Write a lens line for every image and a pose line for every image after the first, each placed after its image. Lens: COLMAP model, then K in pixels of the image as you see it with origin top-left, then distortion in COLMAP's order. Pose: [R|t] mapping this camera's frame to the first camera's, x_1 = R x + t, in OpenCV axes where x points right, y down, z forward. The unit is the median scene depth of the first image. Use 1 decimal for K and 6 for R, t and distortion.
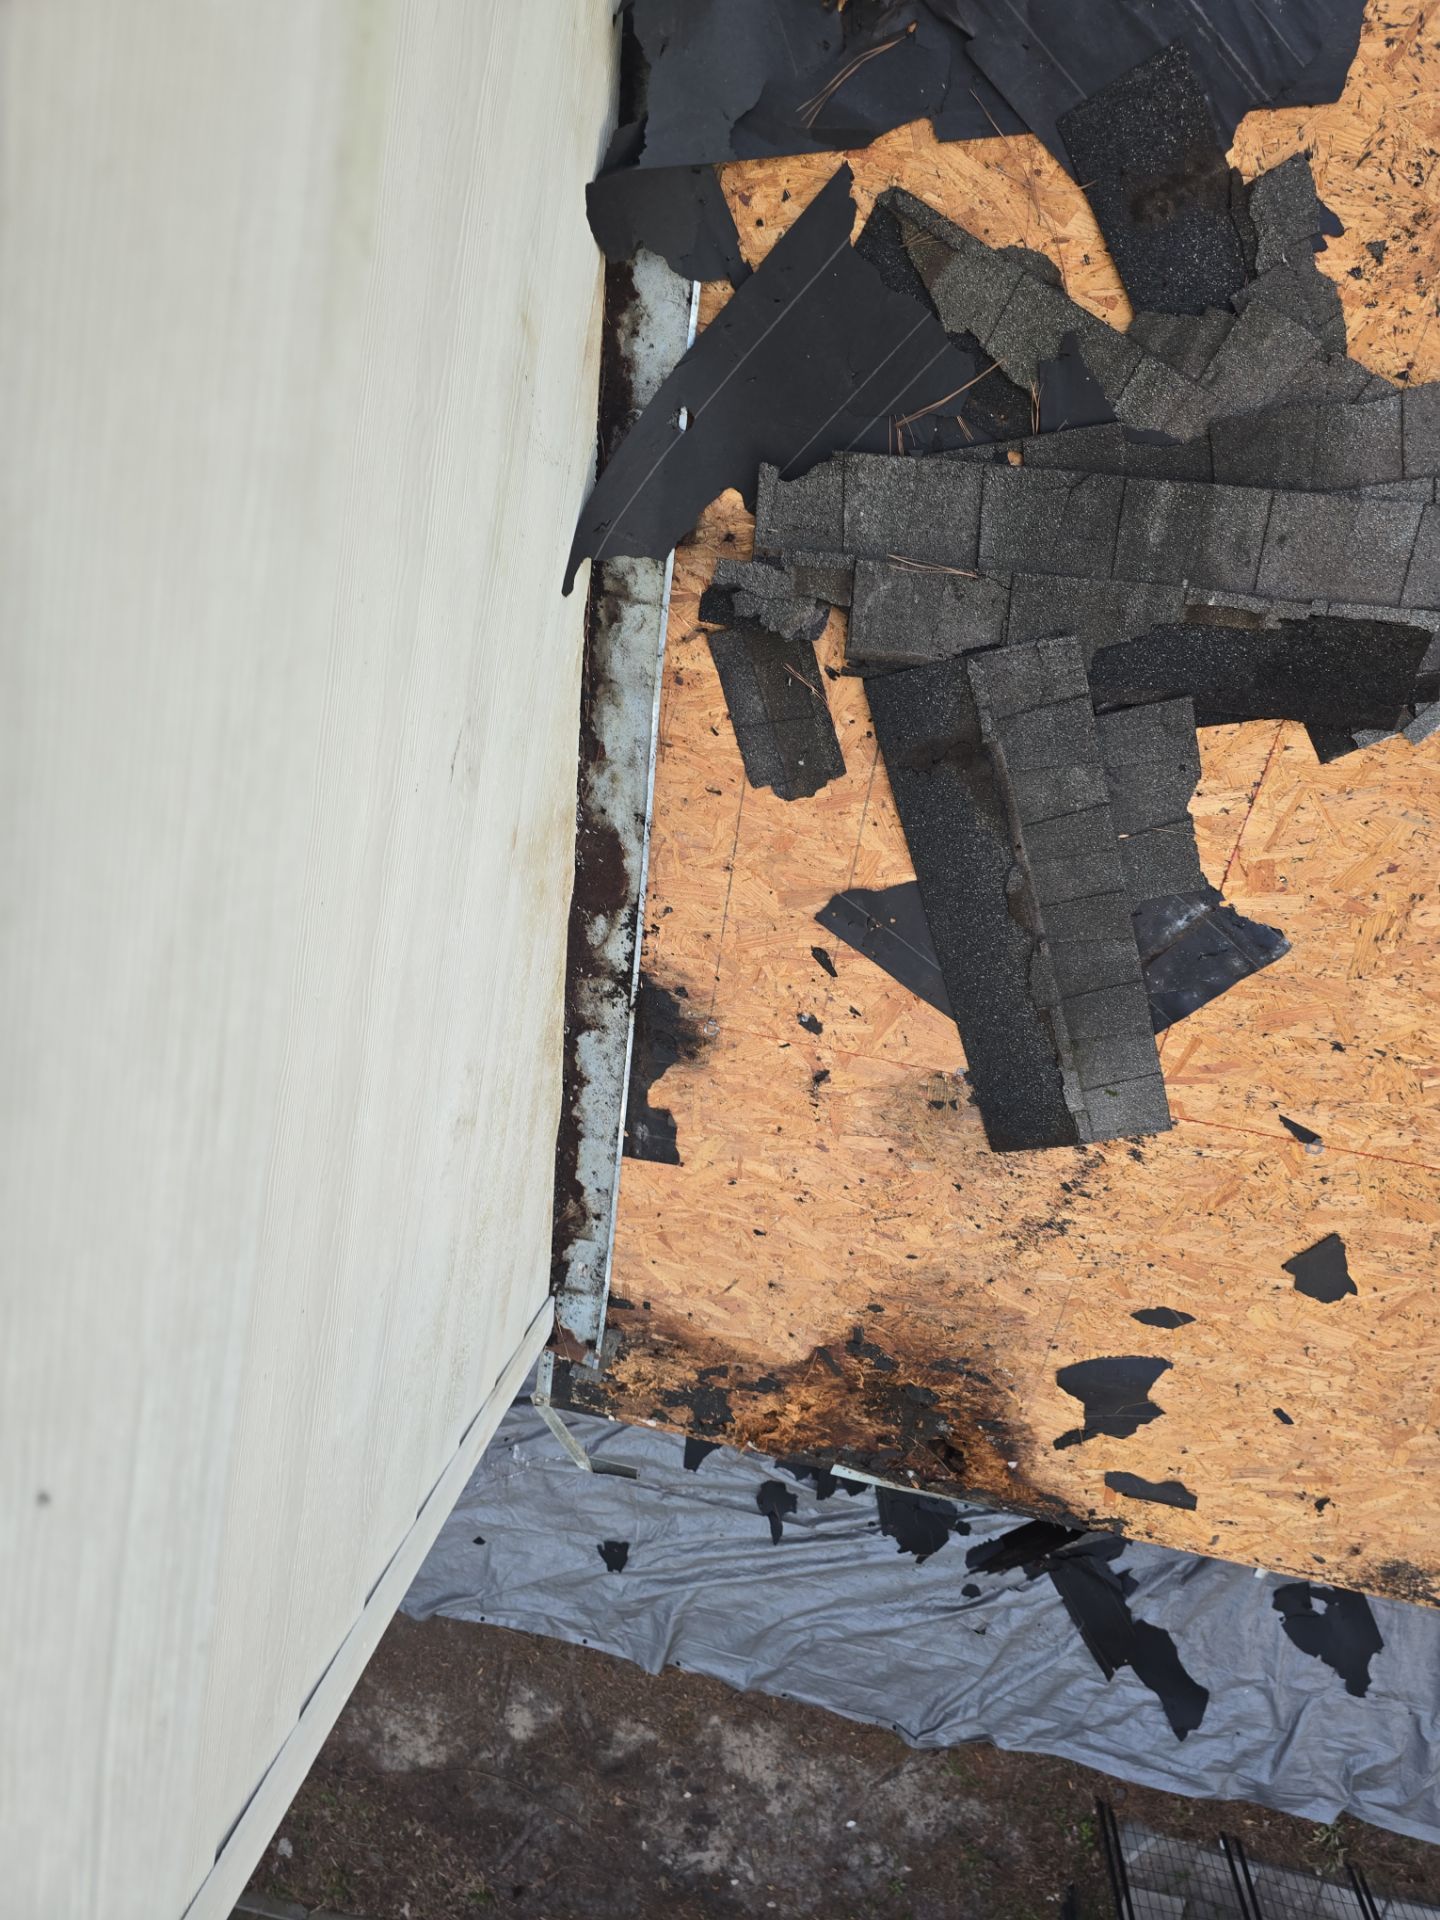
lens RADIAL K [[1252.8, 0, 718.0], [0, 1252.8, 970.9], [0, 0, 1]] dist [0.038176, -0.054744]
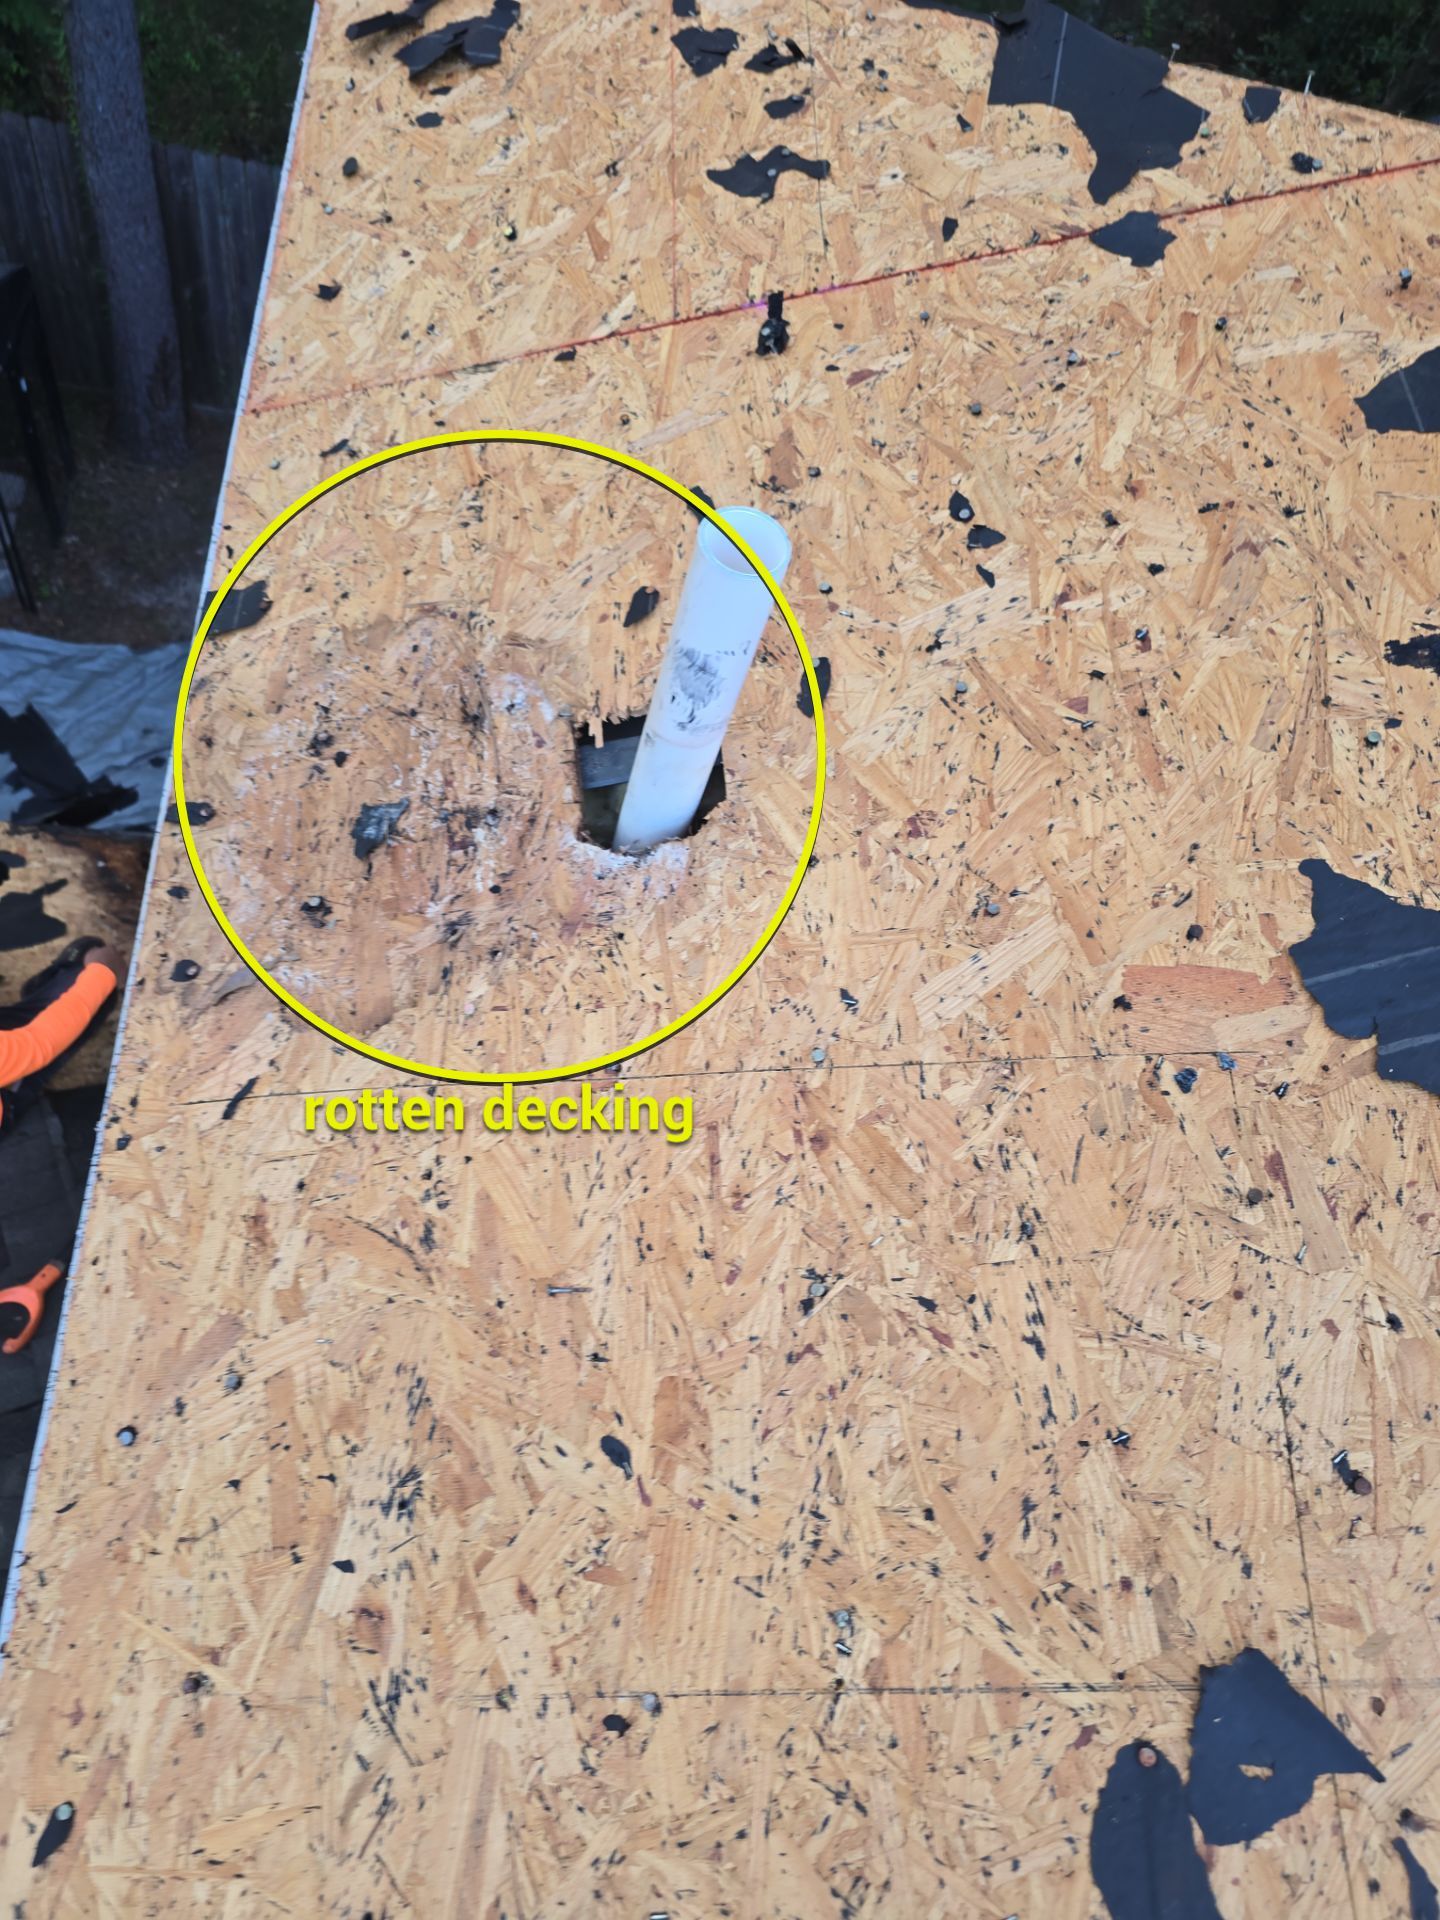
lens RADIAL K [[1252.8, 0, 718.0], [0, 1252.8, 970.9], [0, 0, 1]] dist [0.038176, -0.054744]
pose [[-0.974429, 0.120965, -0.189356, -0.133147], [-0.164971, -0.957302, 0.237398, -0.137029], [-0.152554, 0.262565, 0.952778, -0.332617]]
